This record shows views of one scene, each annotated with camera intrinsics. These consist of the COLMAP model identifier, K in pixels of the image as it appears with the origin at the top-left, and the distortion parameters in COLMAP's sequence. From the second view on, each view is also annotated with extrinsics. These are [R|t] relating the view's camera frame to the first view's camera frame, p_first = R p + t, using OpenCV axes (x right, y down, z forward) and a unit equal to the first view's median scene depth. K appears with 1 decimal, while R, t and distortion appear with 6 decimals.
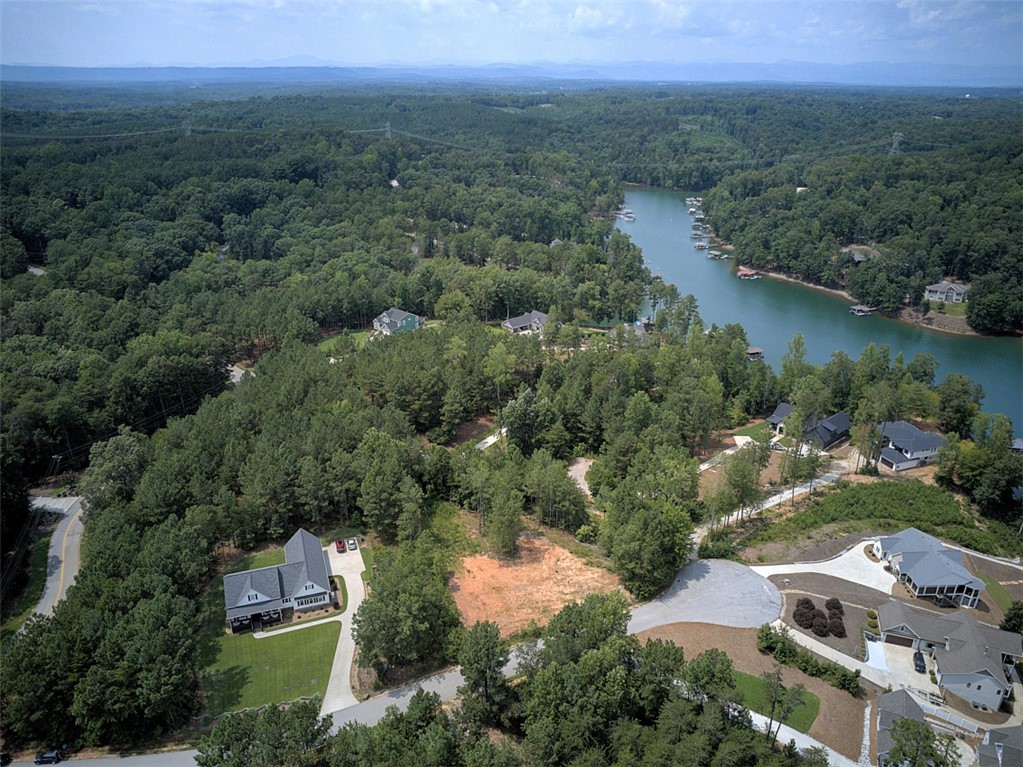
lens RADIAL K [[723.2, 0, 511.5], [0, 723.2, 383.5], [0, 0, 1]] dist [-0.035348, 0.006456]
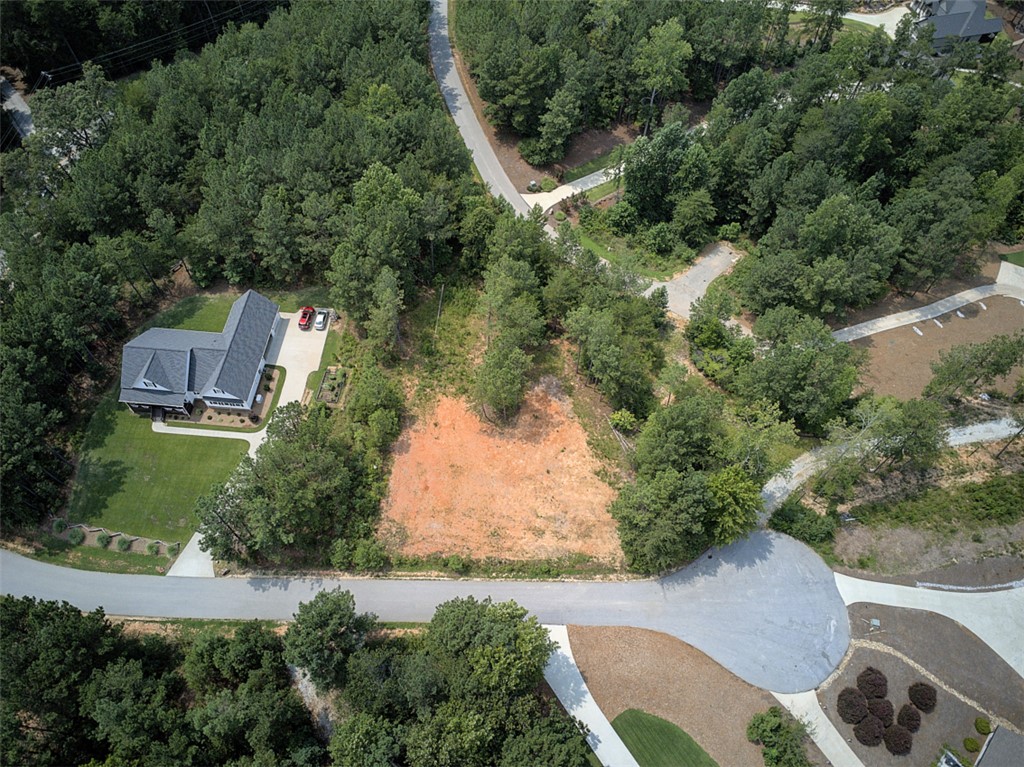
lens RADIAL K [[723.9, 0, 512.0], [0, 723.9, 383.5], [0, 0, 1]] dist [-0.035348, 0.006456]
pose [[0.907243, 0.358440, -0.220068, 0.111159], [-0.174062, 0.796269, 0.579360, -0.147209], [0.382899, -0.487315, 0.784801, 0.347329]]
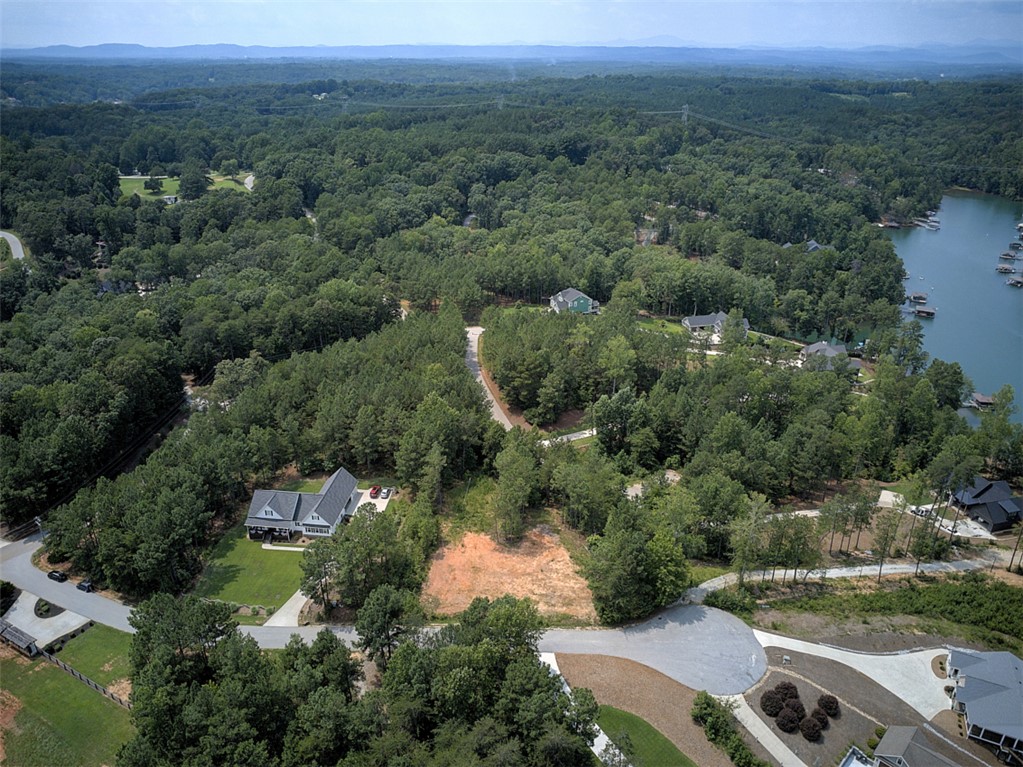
lens RADIAL K [[723.2, 0, 511.5], [0, 723.2, 383.5], [0, 0, 1]] dist [-0.035348, 0.006456]
pose [[0.899063, 0.184072, -0.397244, 0.264158], [-0.174938, 0.982782, 0.059467, -0.027189], [0.401350, 0.016028, 0.915784, 0.063819]]
